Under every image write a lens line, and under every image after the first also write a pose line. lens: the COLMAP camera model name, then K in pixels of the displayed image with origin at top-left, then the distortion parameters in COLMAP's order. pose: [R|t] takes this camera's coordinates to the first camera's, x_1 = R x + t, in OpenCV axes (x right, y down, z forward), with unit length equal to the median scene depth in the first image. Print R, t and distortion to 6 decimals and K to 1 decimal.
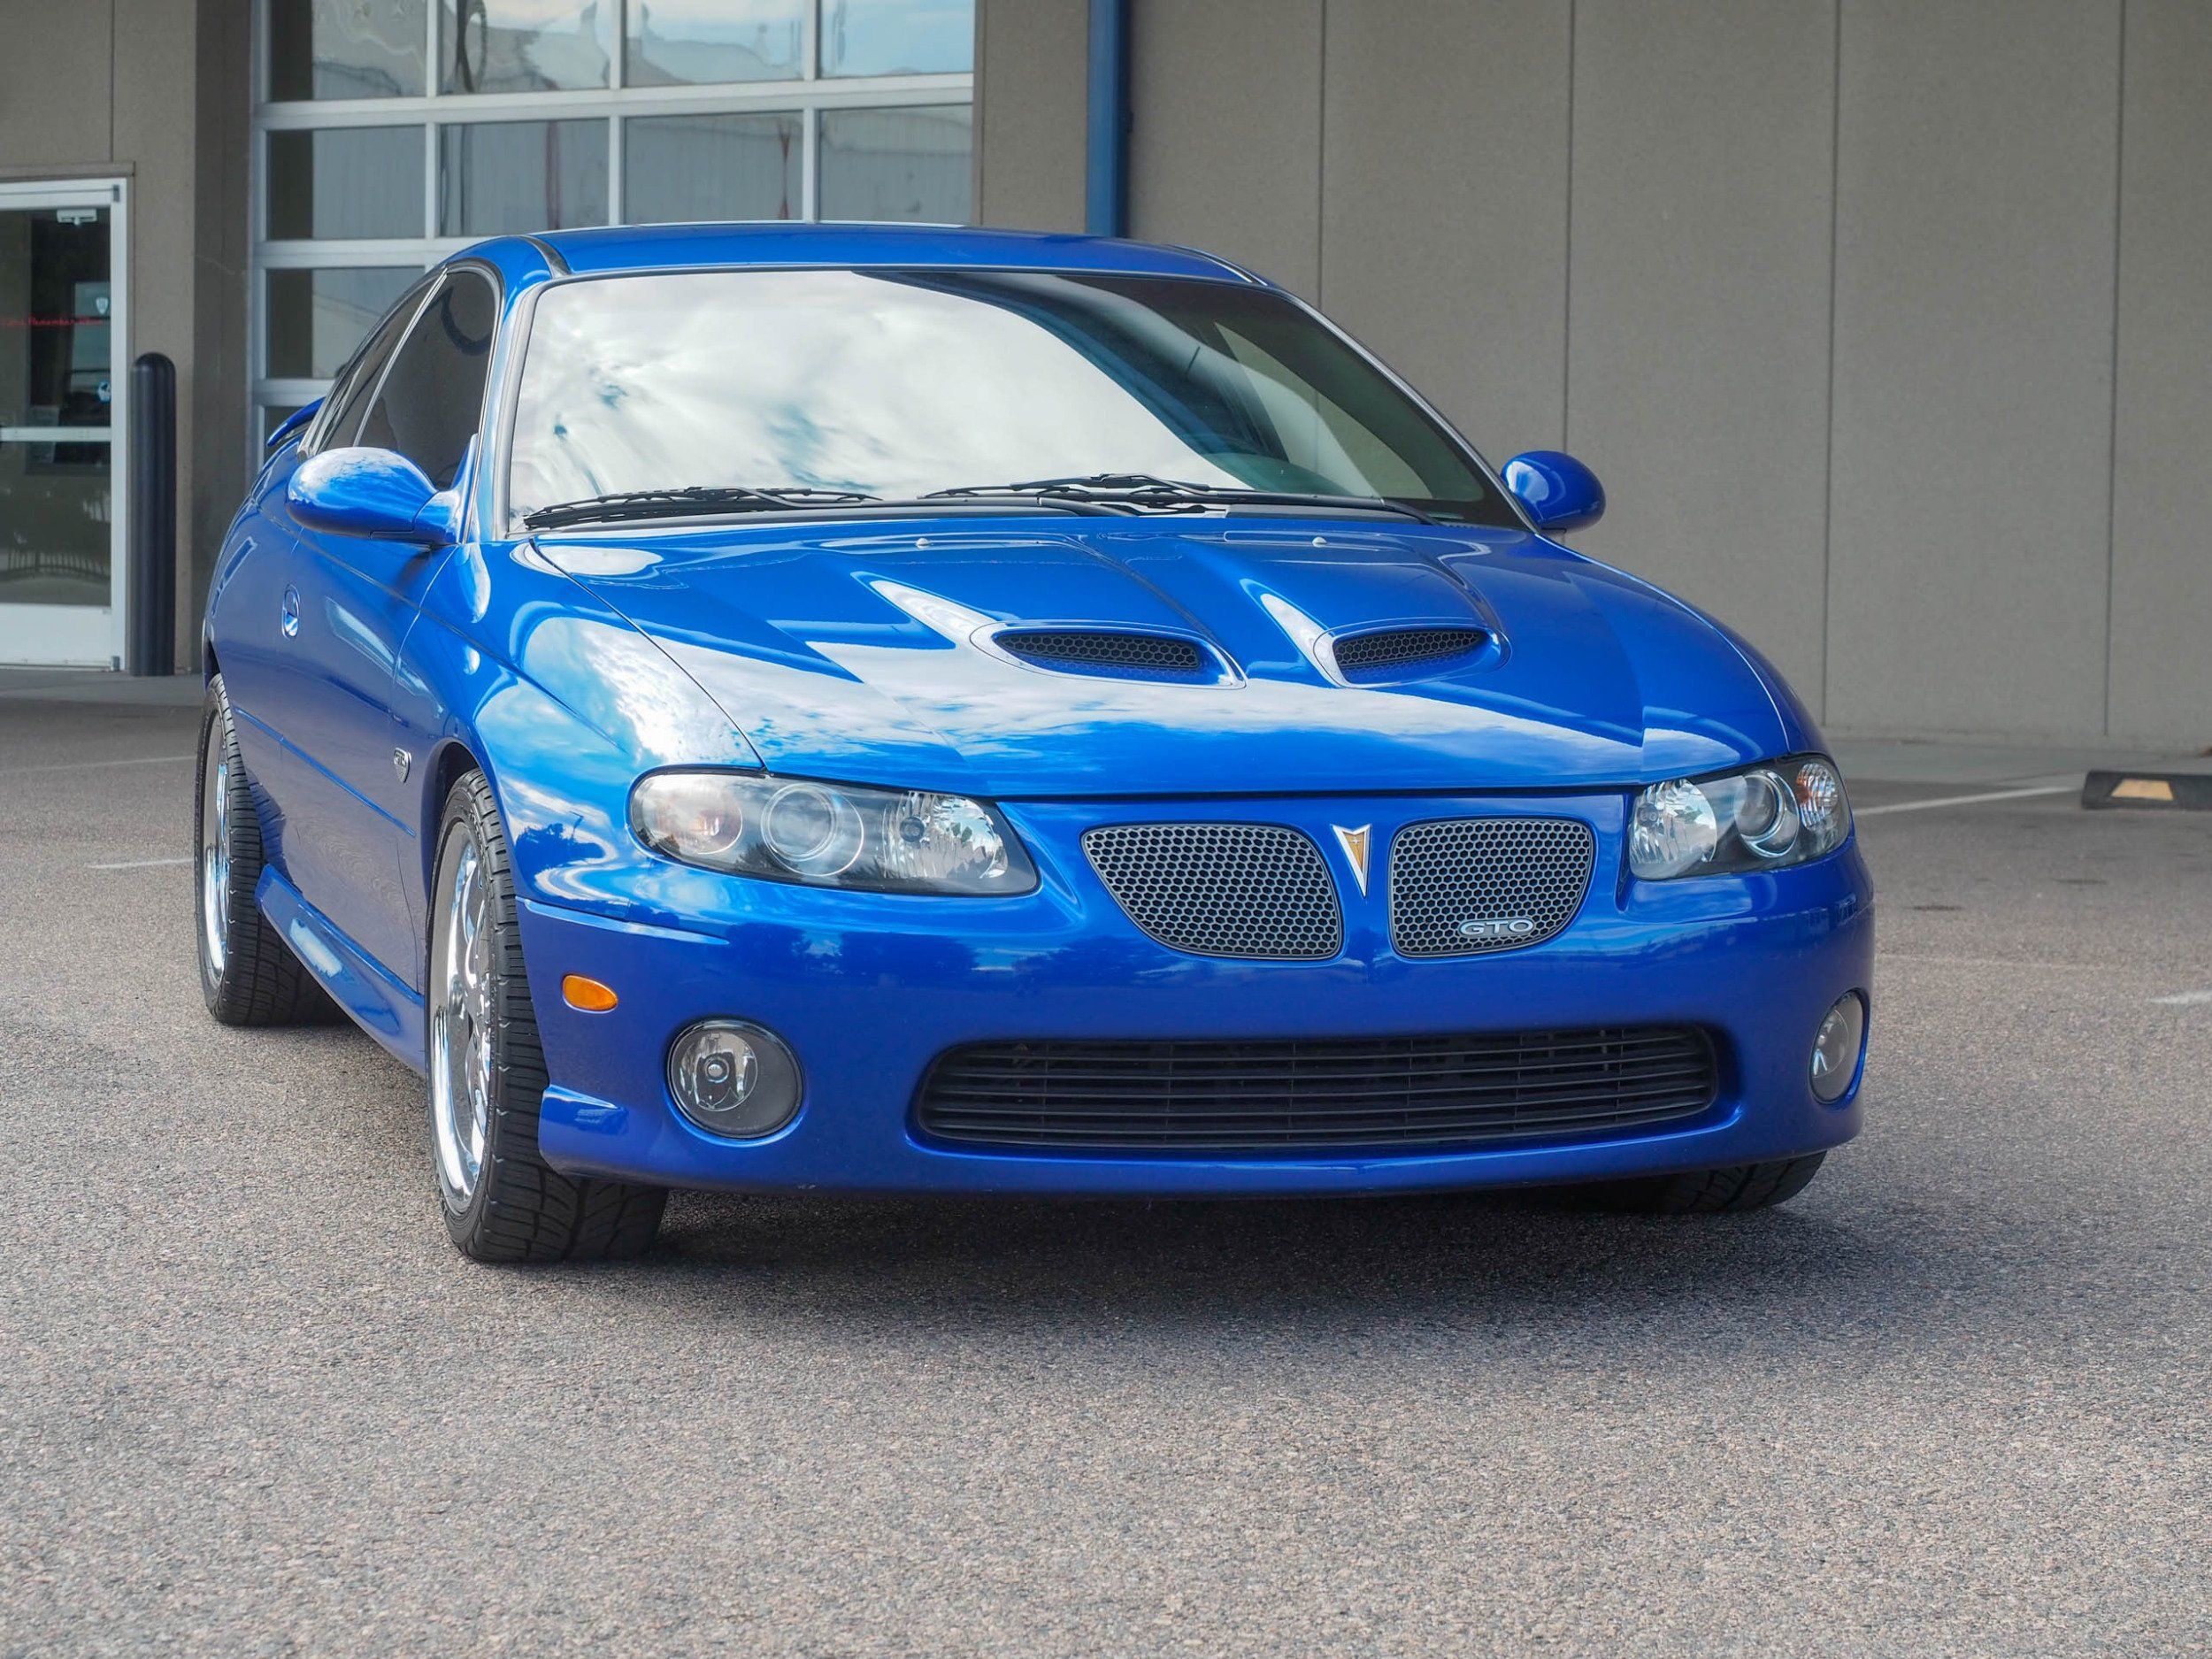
lens RADIAL K [[5282.1, 0, 1105.7], [0, 5282.1, 728.3], [0, 0, 1]] dist [-0.061387, 0.781120]
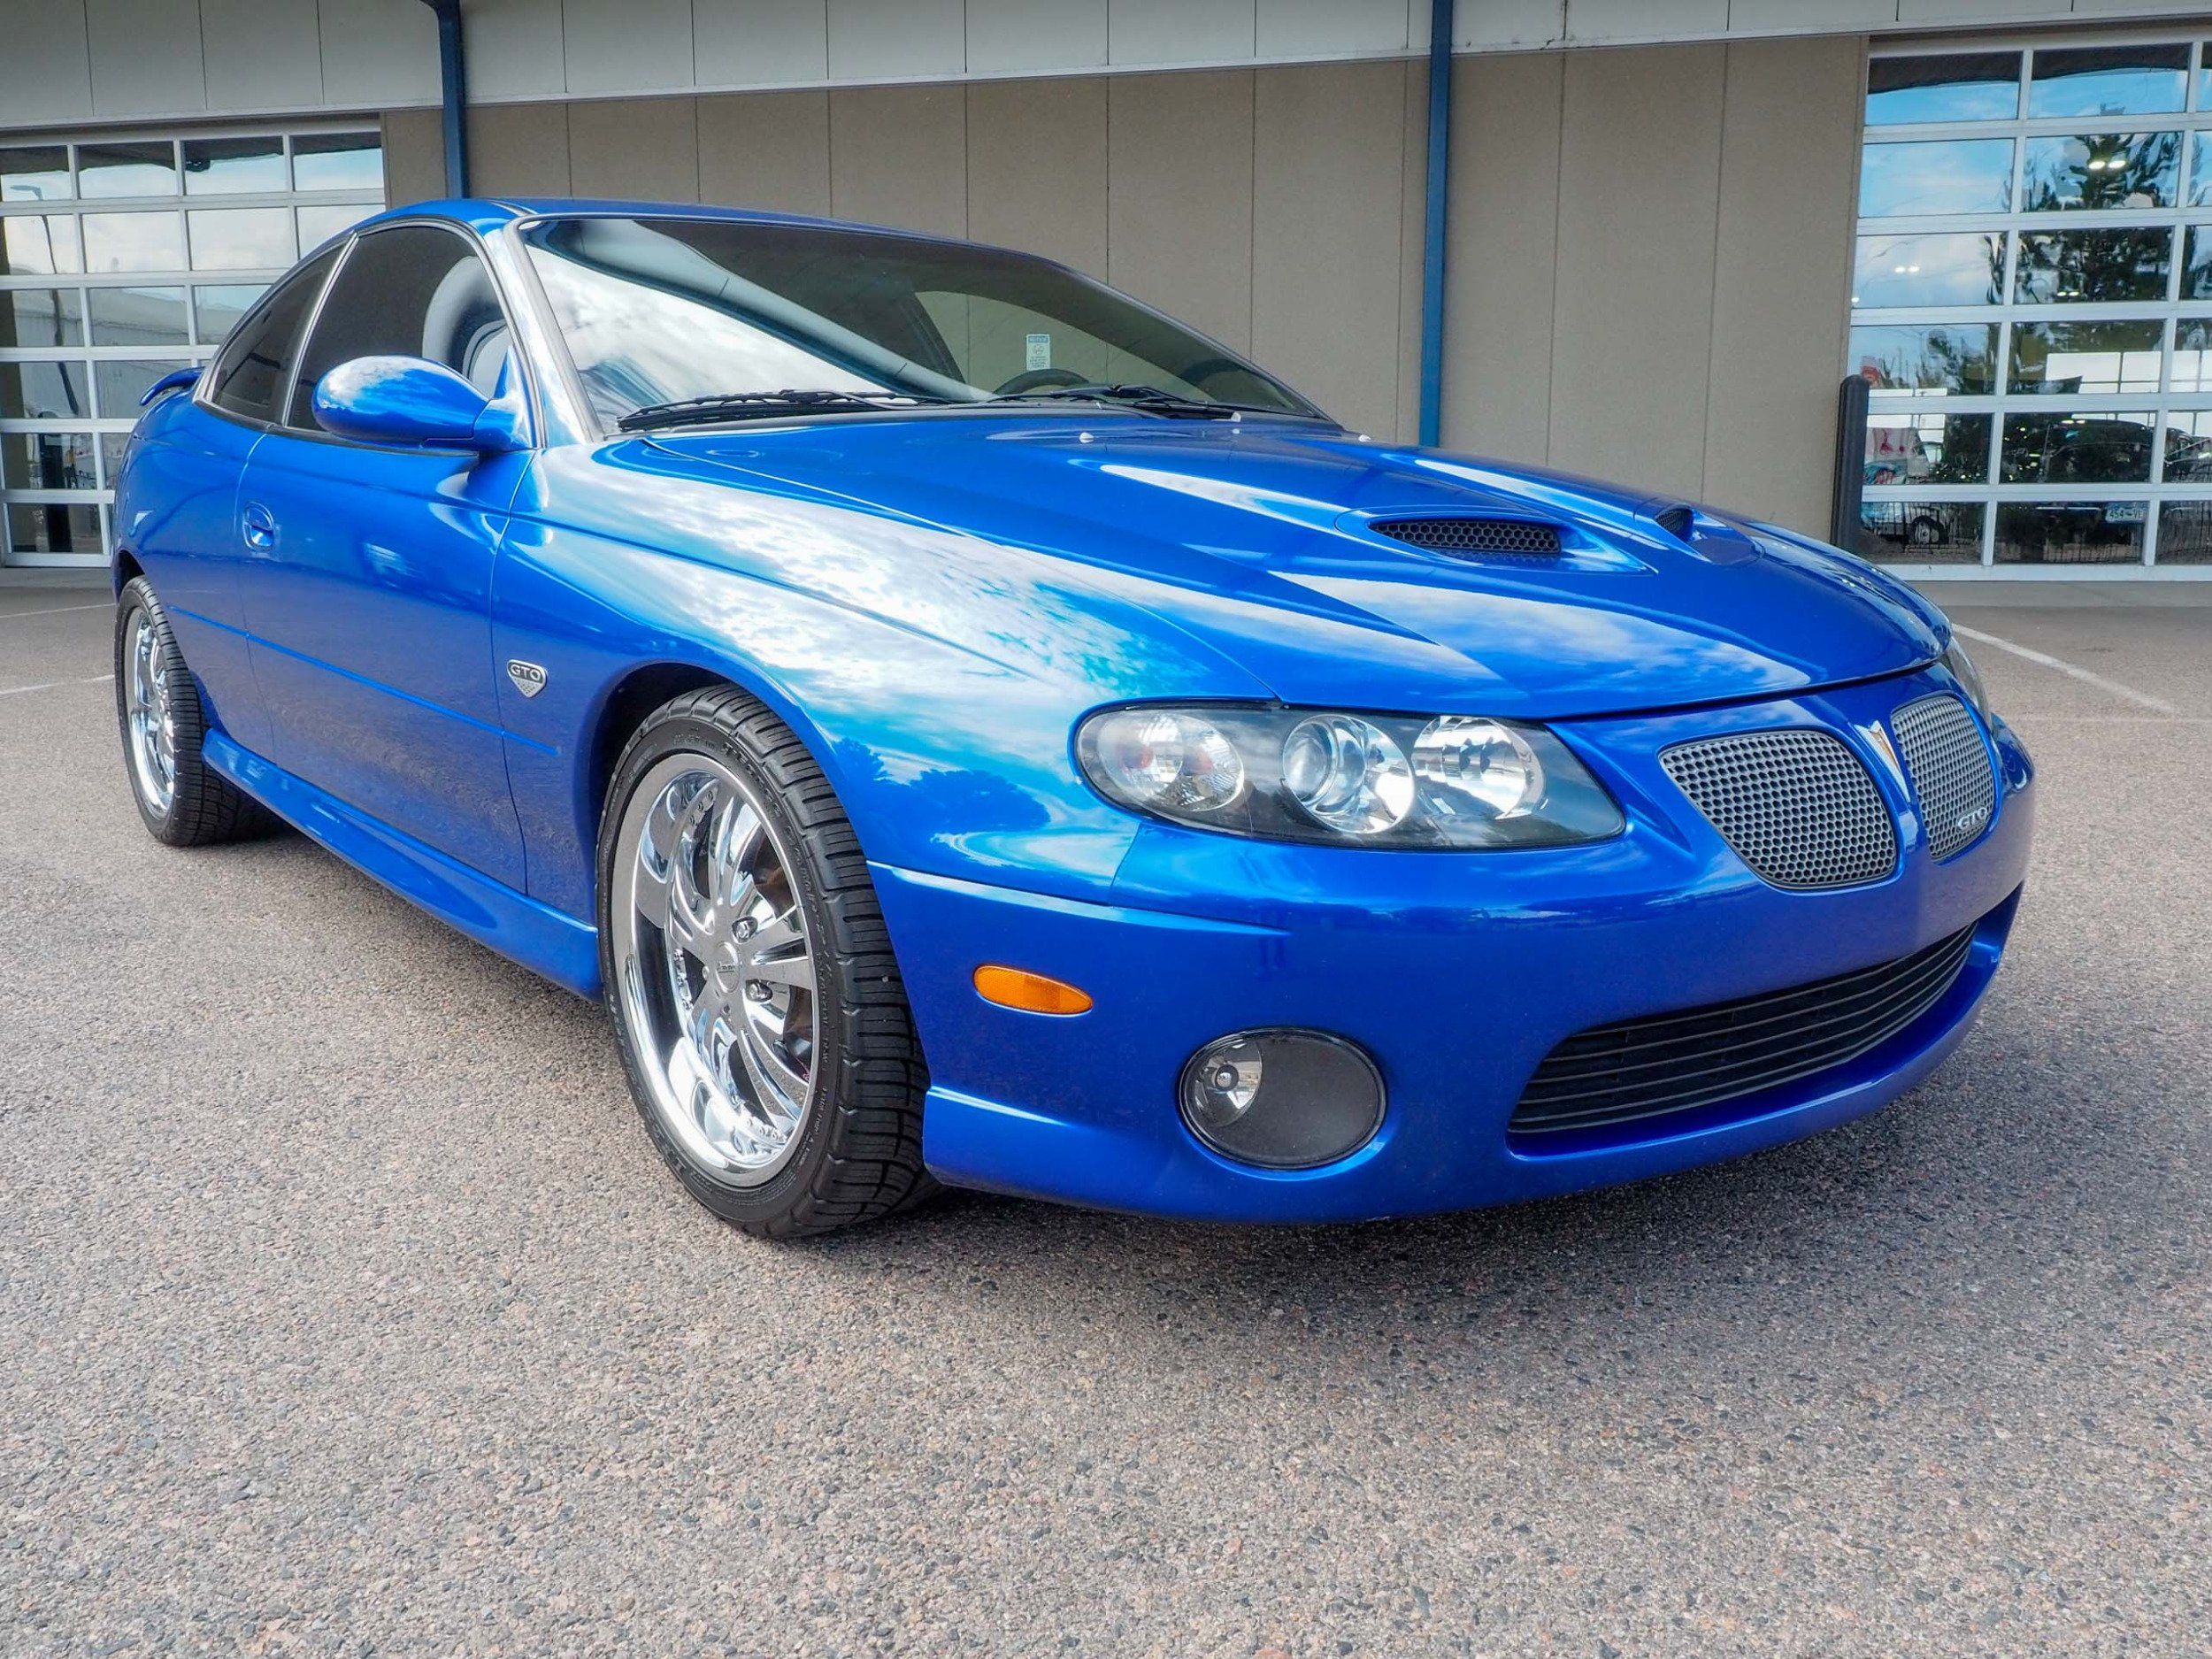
lens RADIAL K [[1765.8, 0, 1105.3], [0, 1765.8, 801.5], [0, 0, 1]] dist [-0.000217, -0.001798]
pose [[0.914498, -0.083811, 0.395815, -0.159046], [0.030127, 0.989699, 0.139956, -0.012202], [-0.403468, -0.116065, 0.907603, 0.633429]]
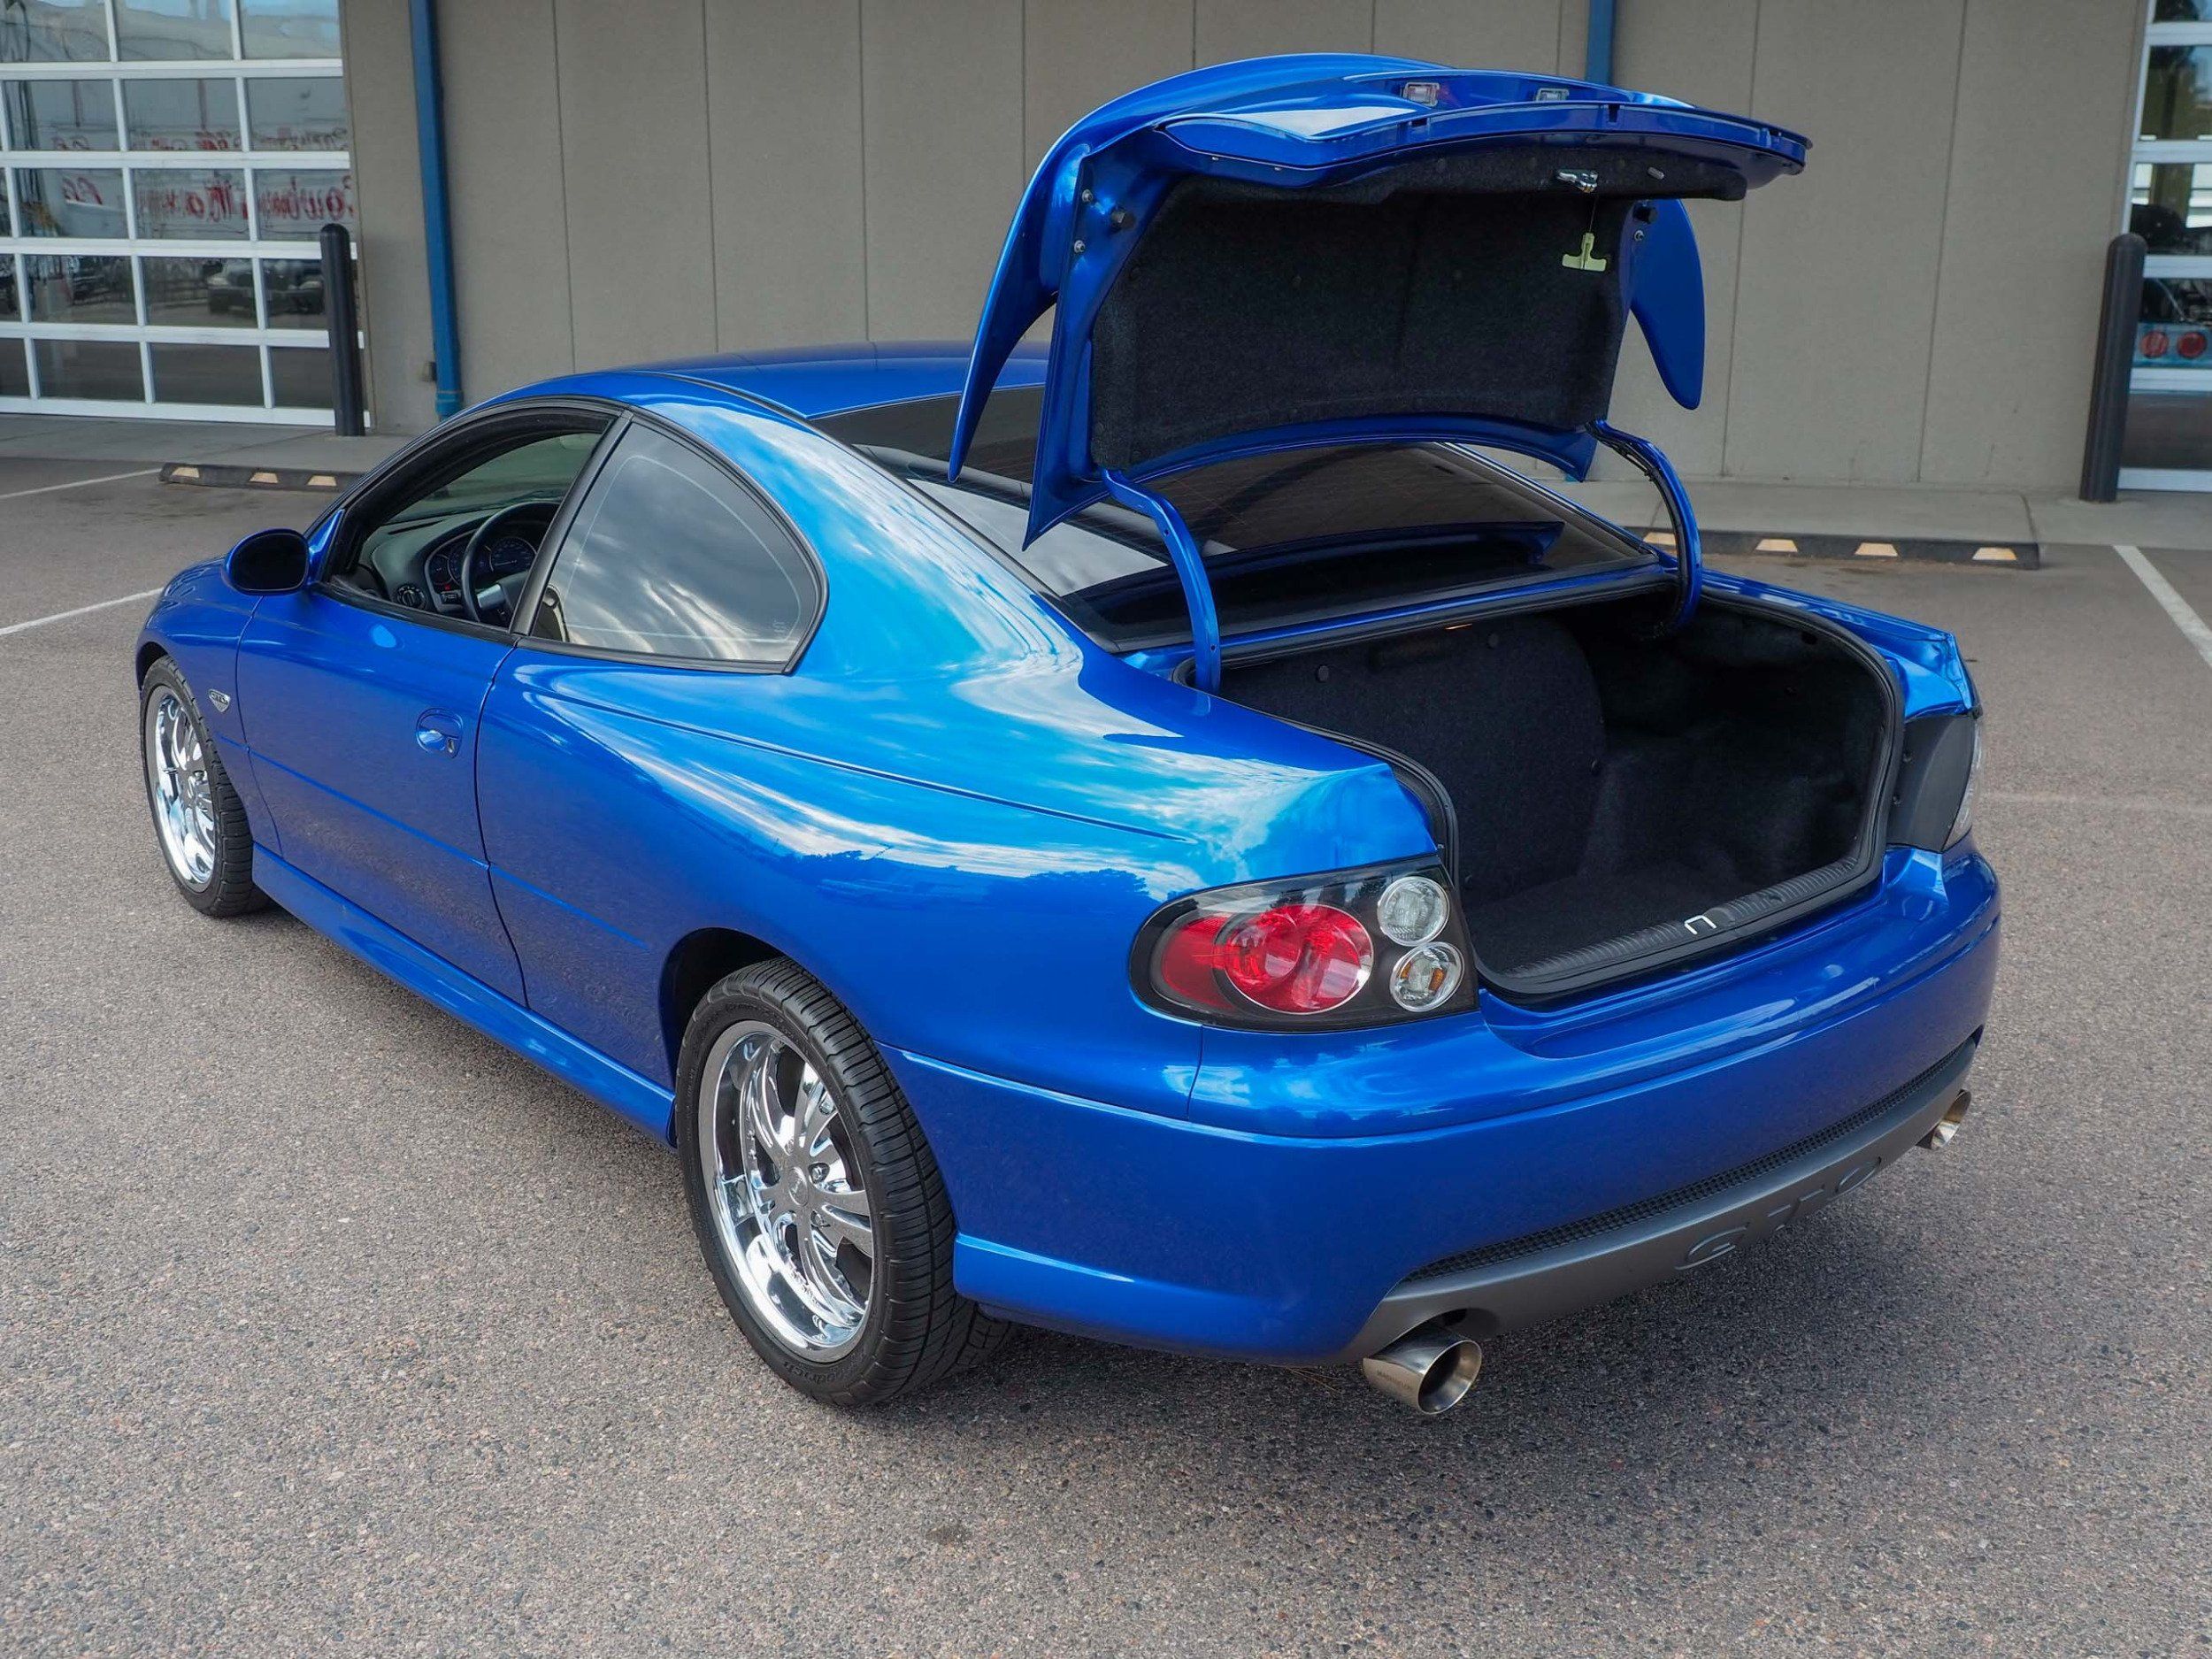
lens RADIAL K [[2194.2, 0, 1125.4], [0, 2194.2, 817.2], [0, 0, 1]] dist [0.011958, -0.018893]
pose [[0.948472, -0.091573, 0.303339, -0.059936], [0.020352, 0.972958, 0.230084, -0.117205], [-0.316206, -0.212055, 0.924687, 0.555444]]
